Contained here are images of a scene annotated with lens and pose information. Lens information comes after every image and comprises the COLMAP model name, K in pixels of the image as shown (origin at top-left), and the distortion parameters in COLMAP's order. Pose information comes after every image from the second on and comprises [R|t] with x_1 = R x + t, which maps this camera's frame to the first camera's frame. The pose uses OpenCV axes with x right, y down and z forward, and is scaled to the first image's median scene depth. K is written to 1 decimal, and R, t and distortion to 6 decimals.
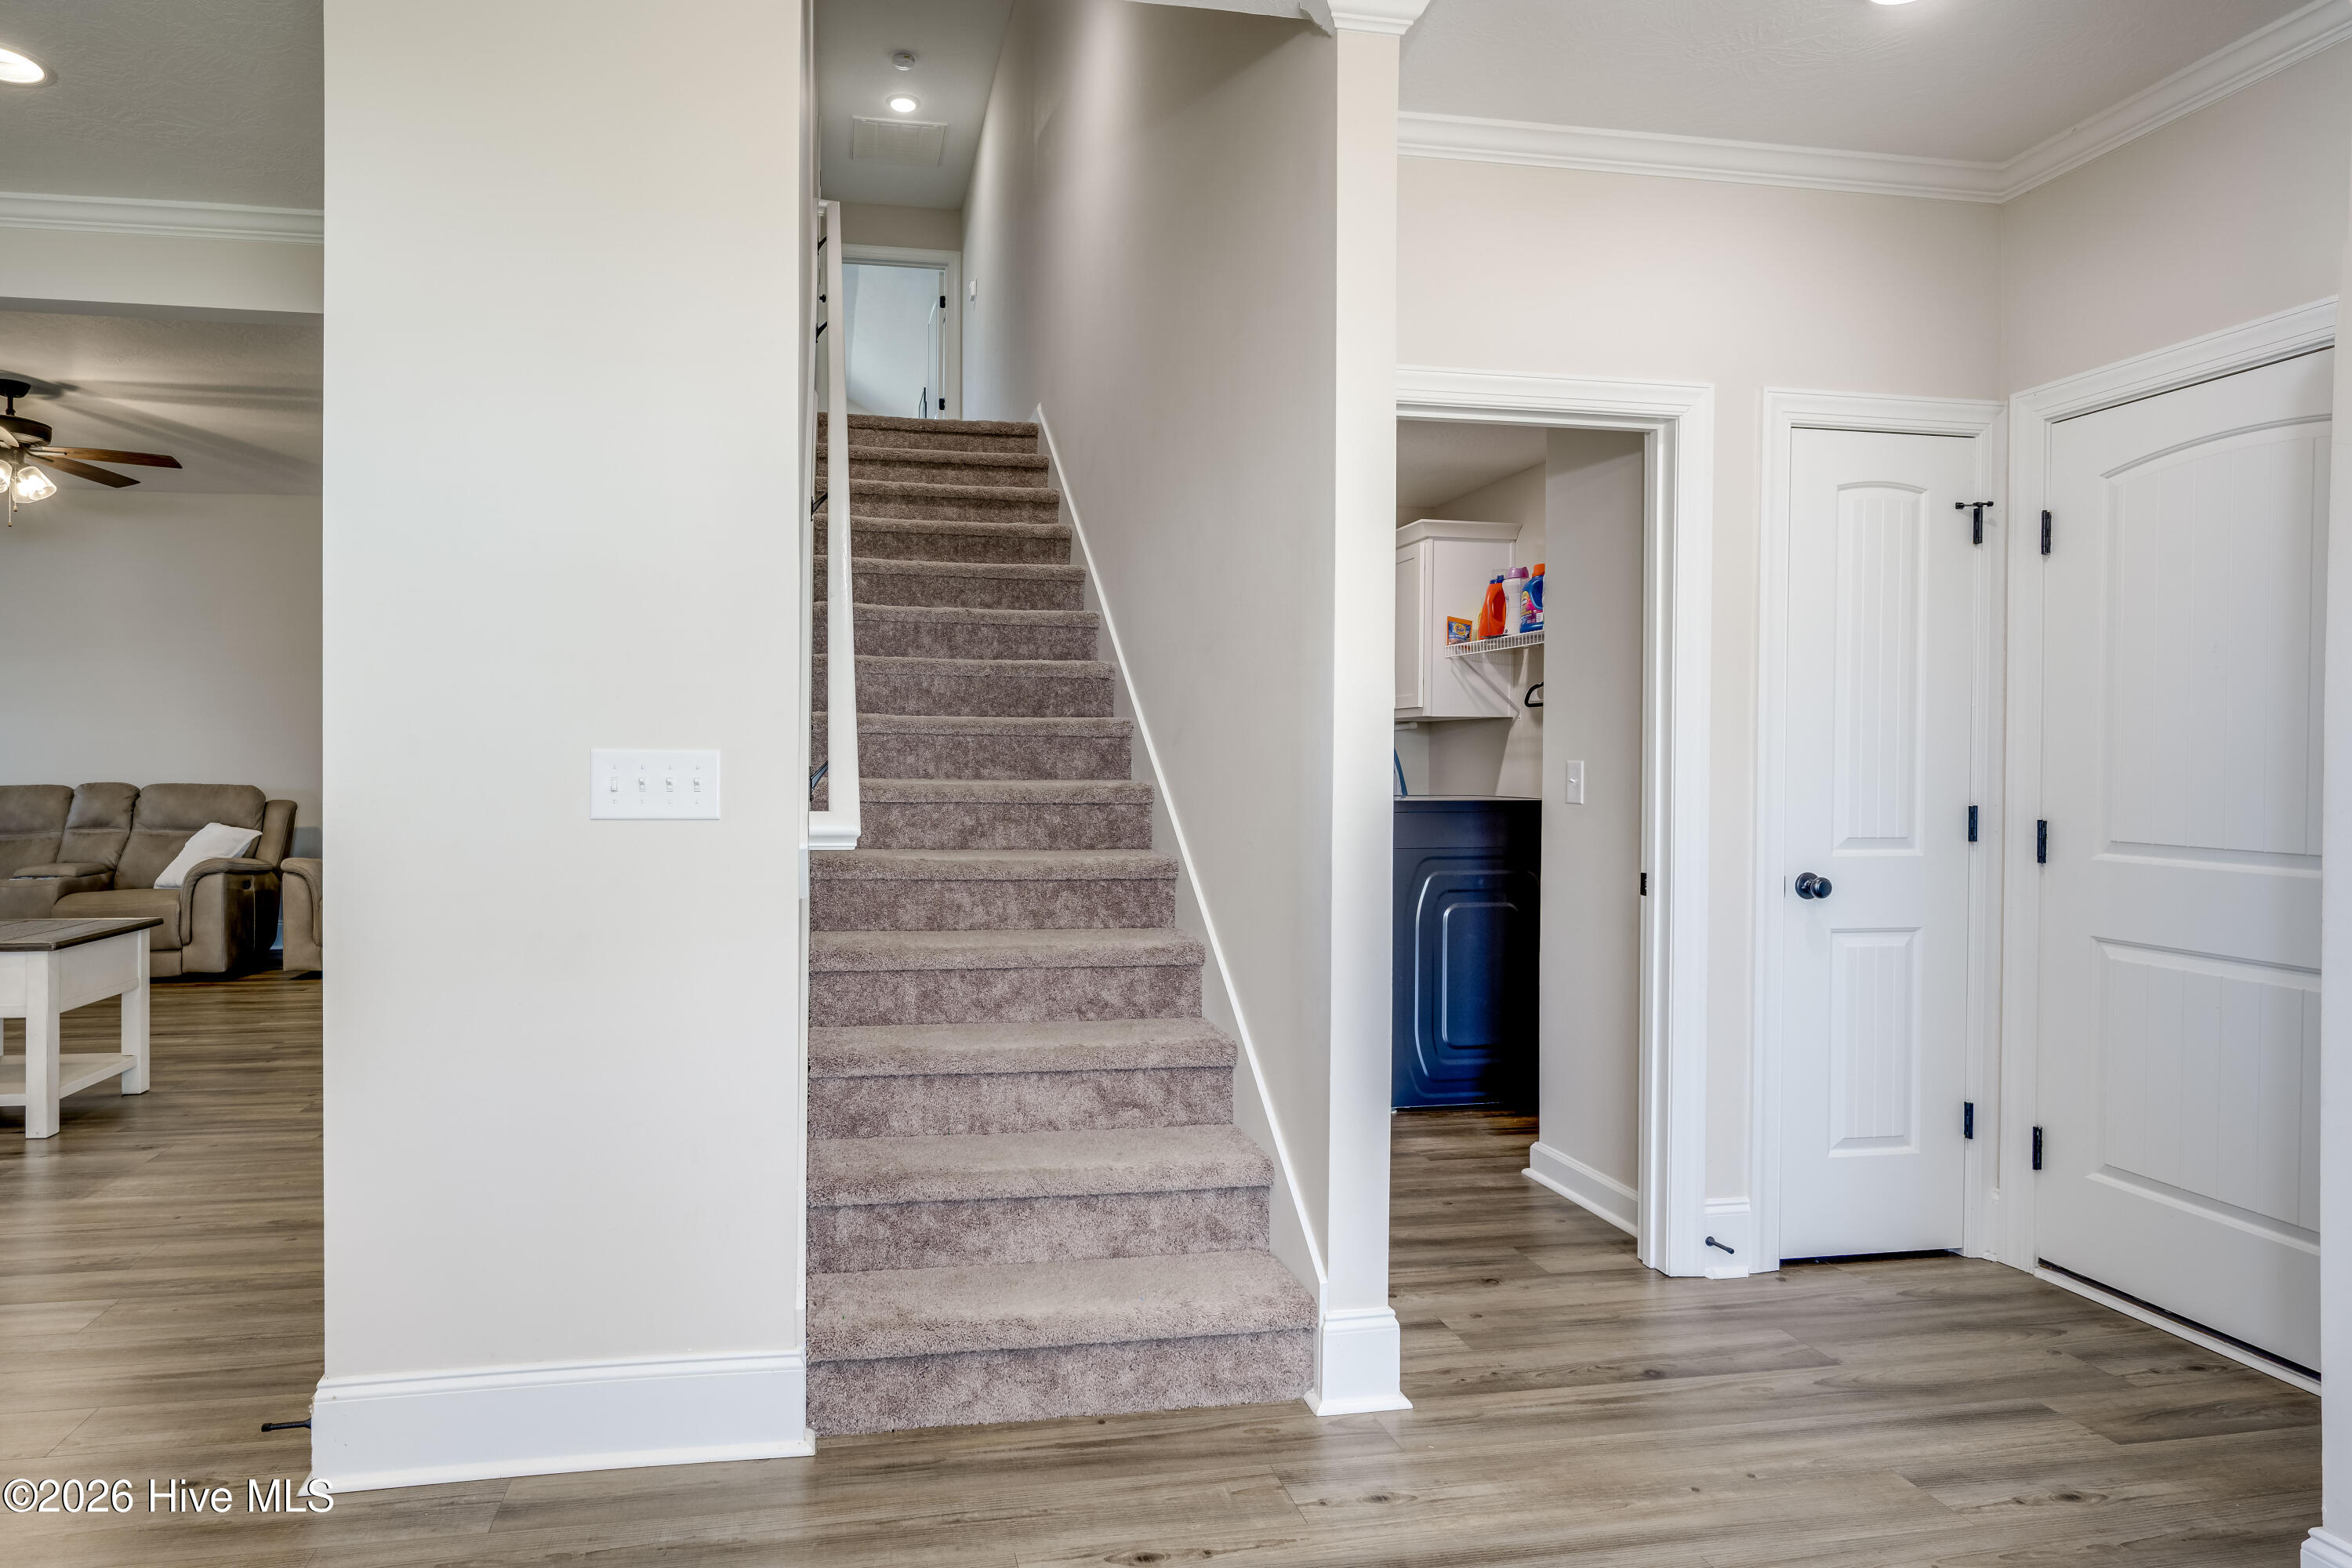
lens RADIAL K [[1437.1, 0, 1164.5], [0, 1437.1, 780.9], [0, 0, 1]] dist [0.002417, -0.001036]
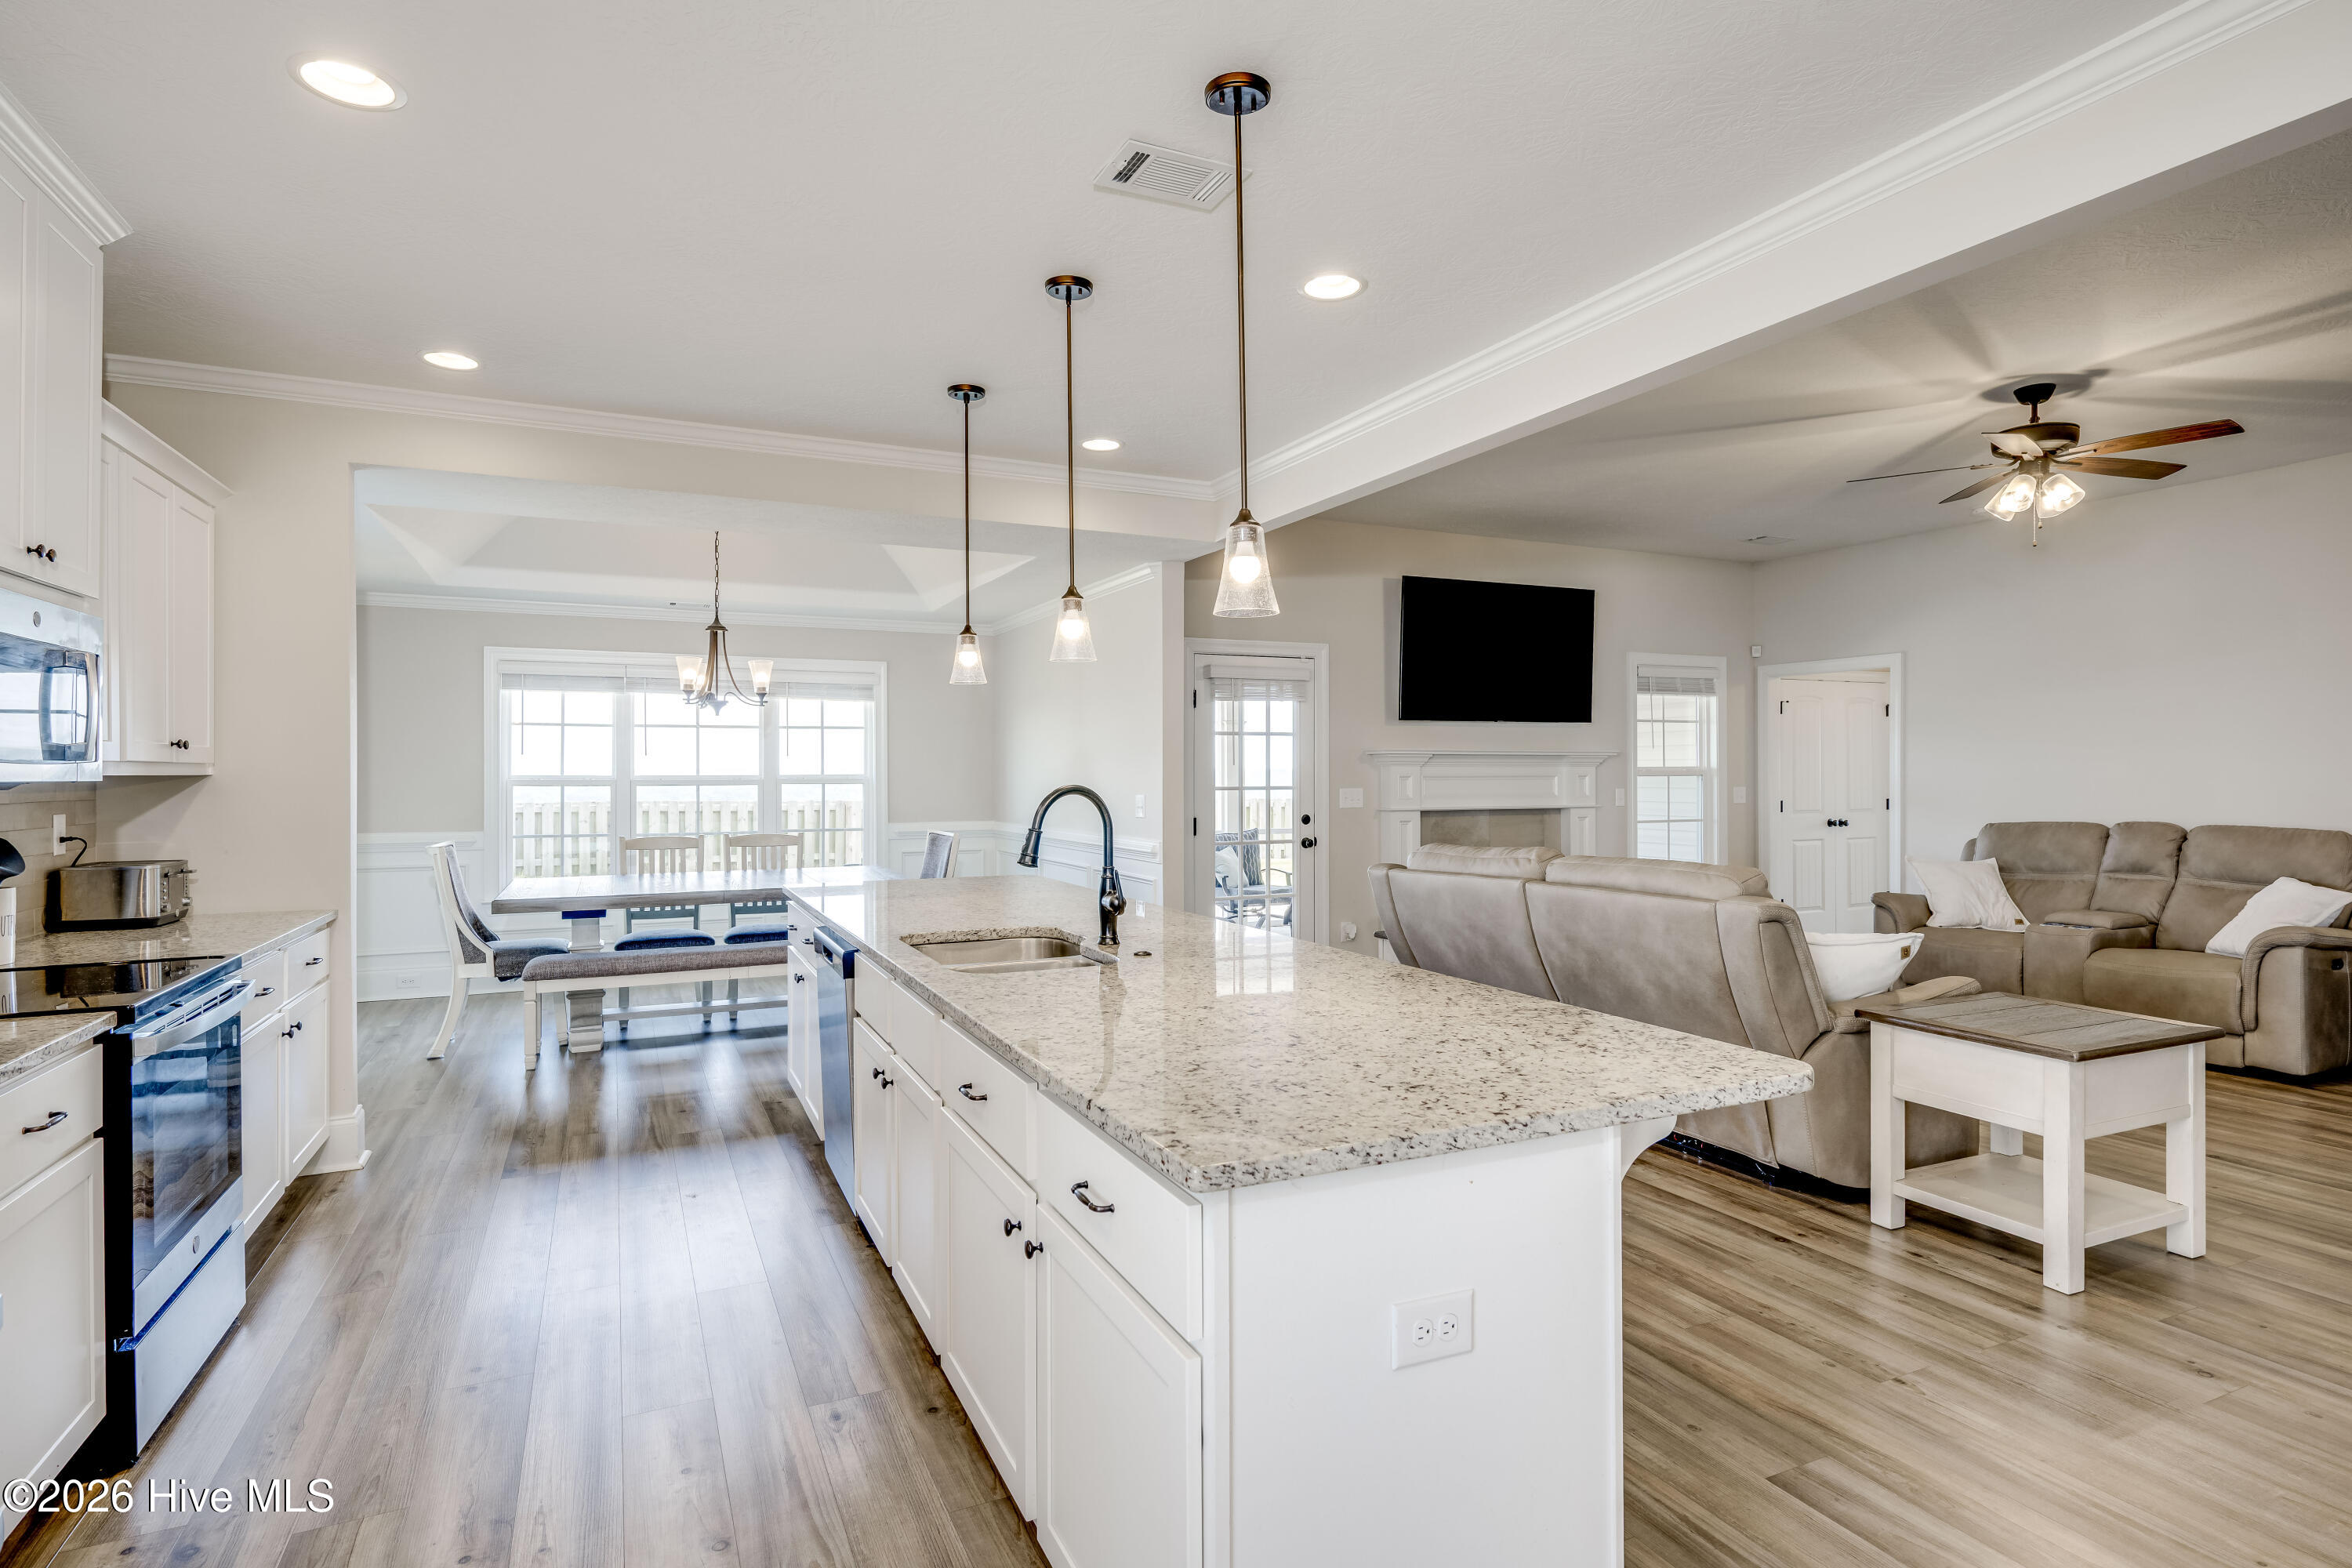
lens RADIAL K [[1189.1, 0, 1169.3], [0, 1189.1, 771.1], [0, 0, 1]] dist [-0.004905, 0.000262]
pose [[0.243284, -0.005607, -0.969939, -0.186269], [-0.000962, 0.999981, -0.006022, -0.026452], [0.969955, 0.002398, 0.243274, 0.255603]]
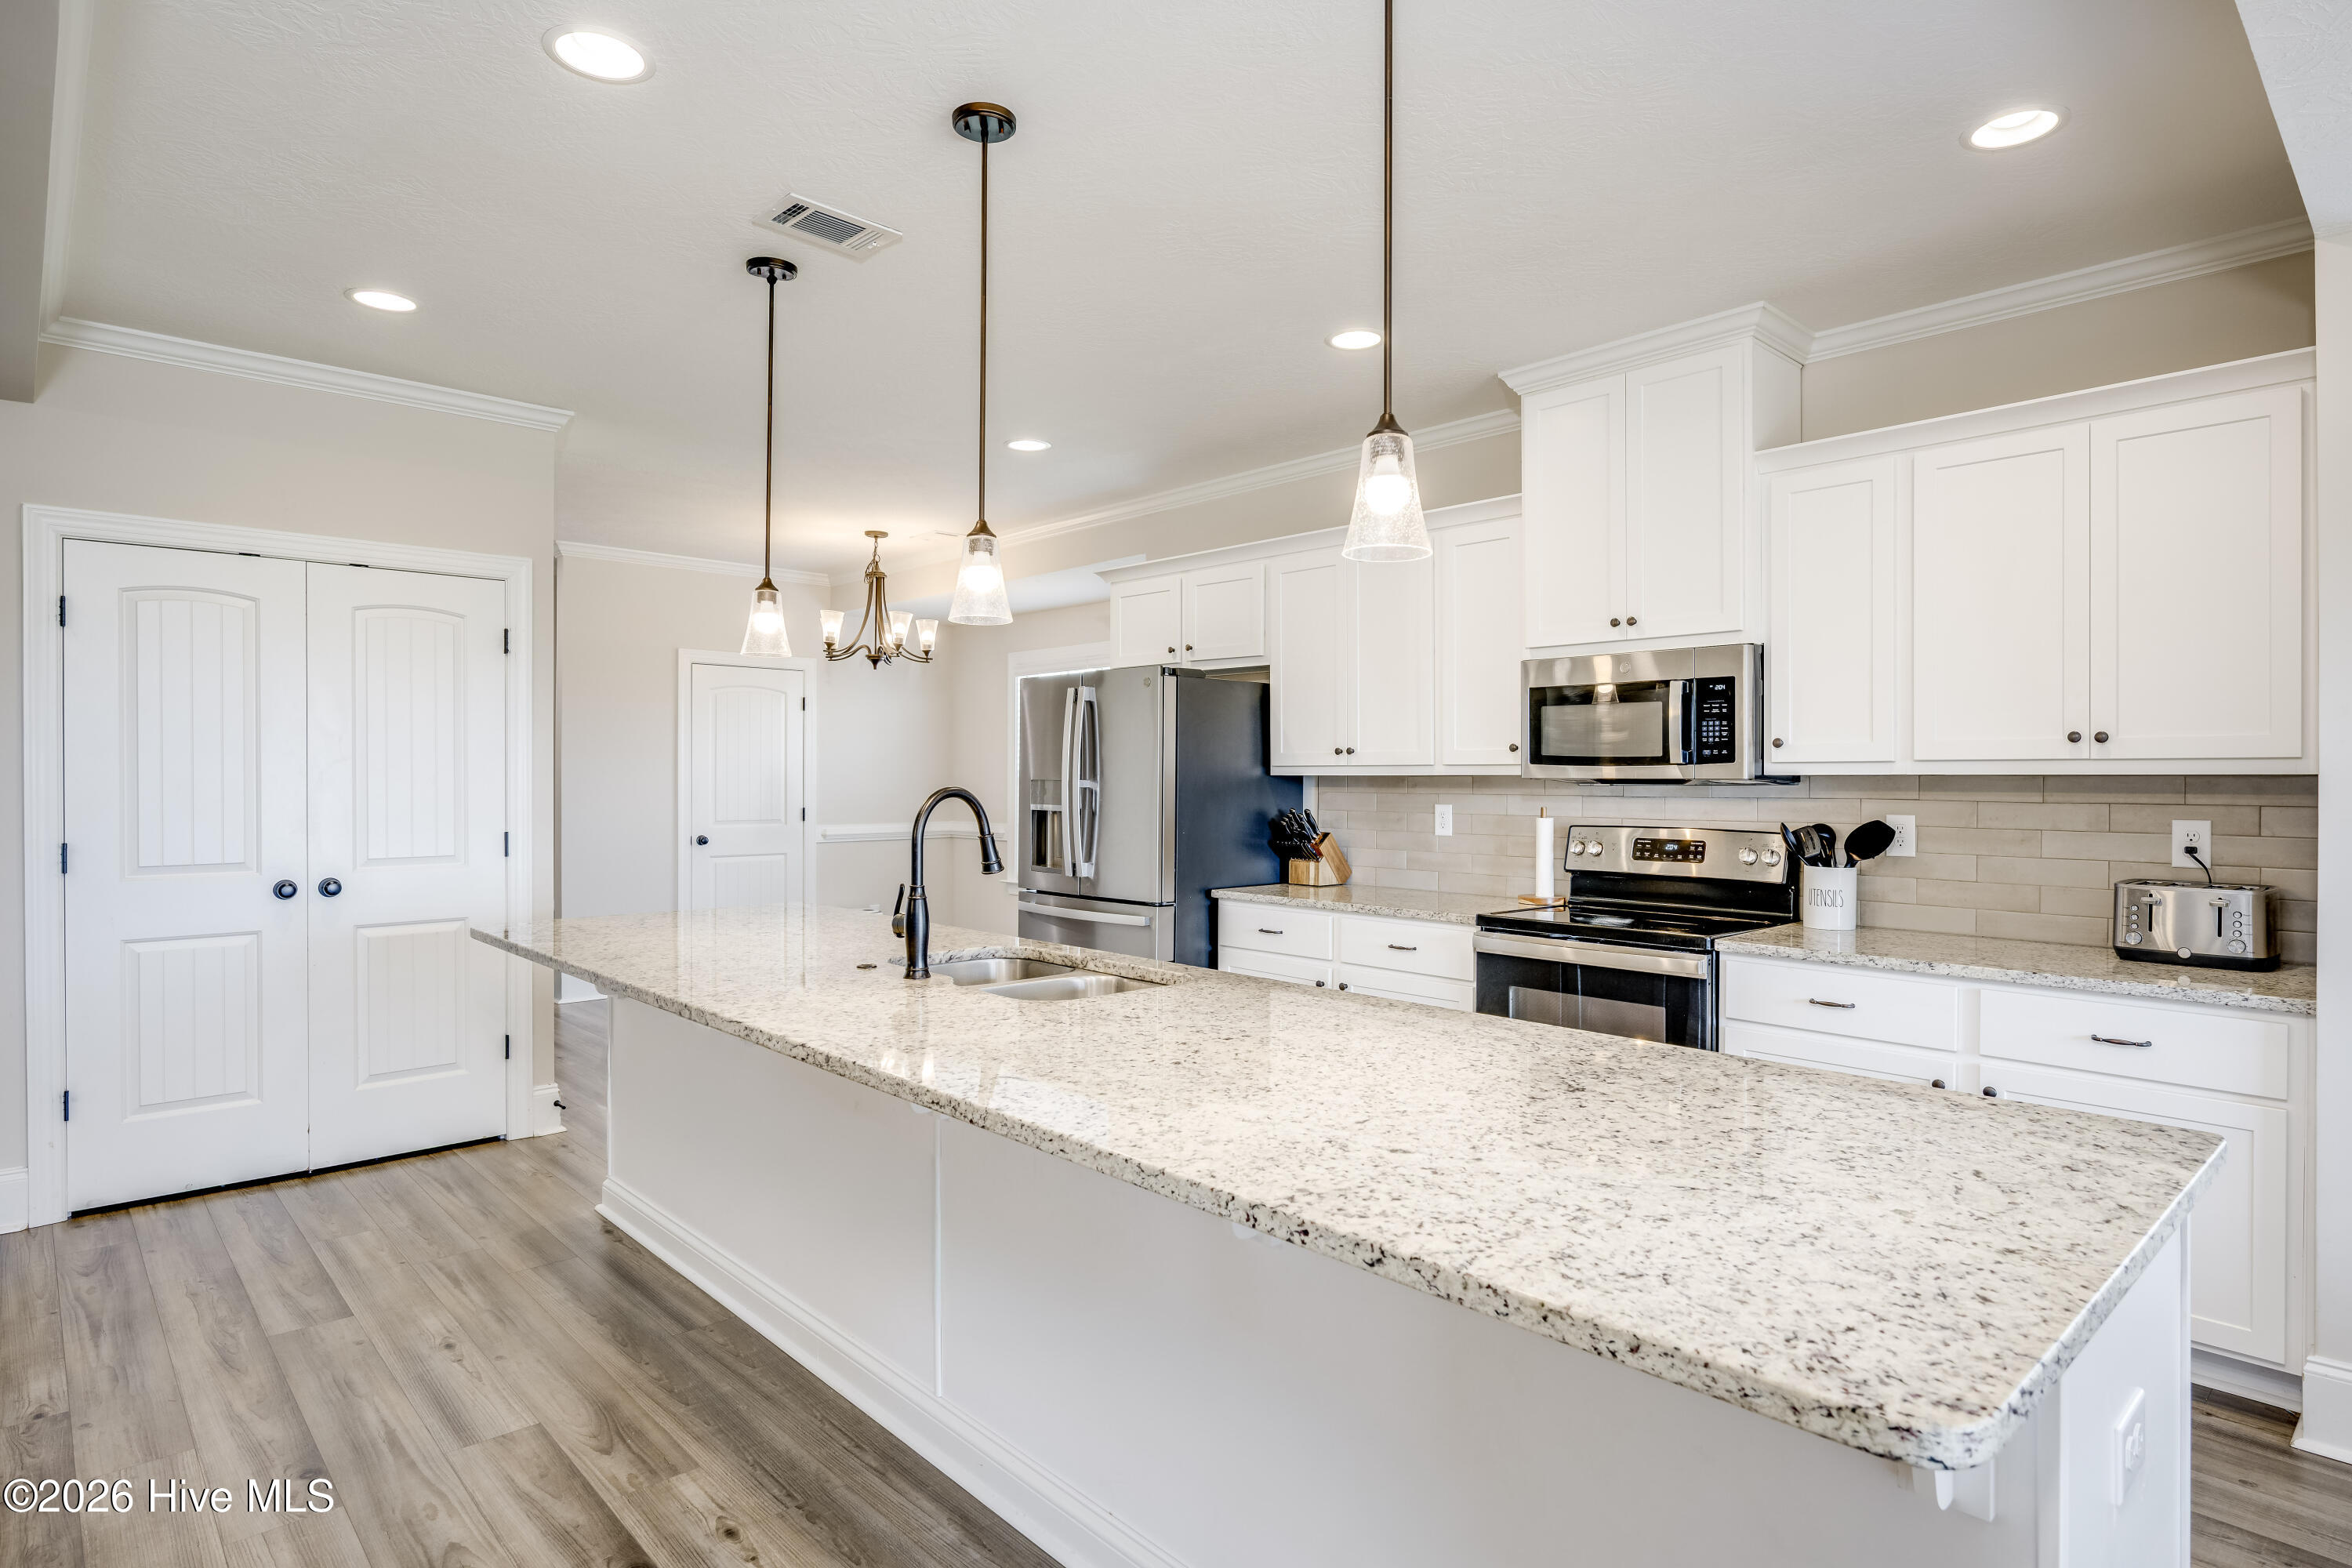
lens RADIAL K [[1241.5, 0, 1176.8], [0, 1241.5, 773.2], [0, 0, 1]] dist [0.000013, 0.000046]
pose [[-0.536587, -0.003028, 0.843840, -0.871787], [0.002060, 0.999986, 0.004897, -0.030161], [-0.843842, 0.004366, -0.536573, 0.447631]]
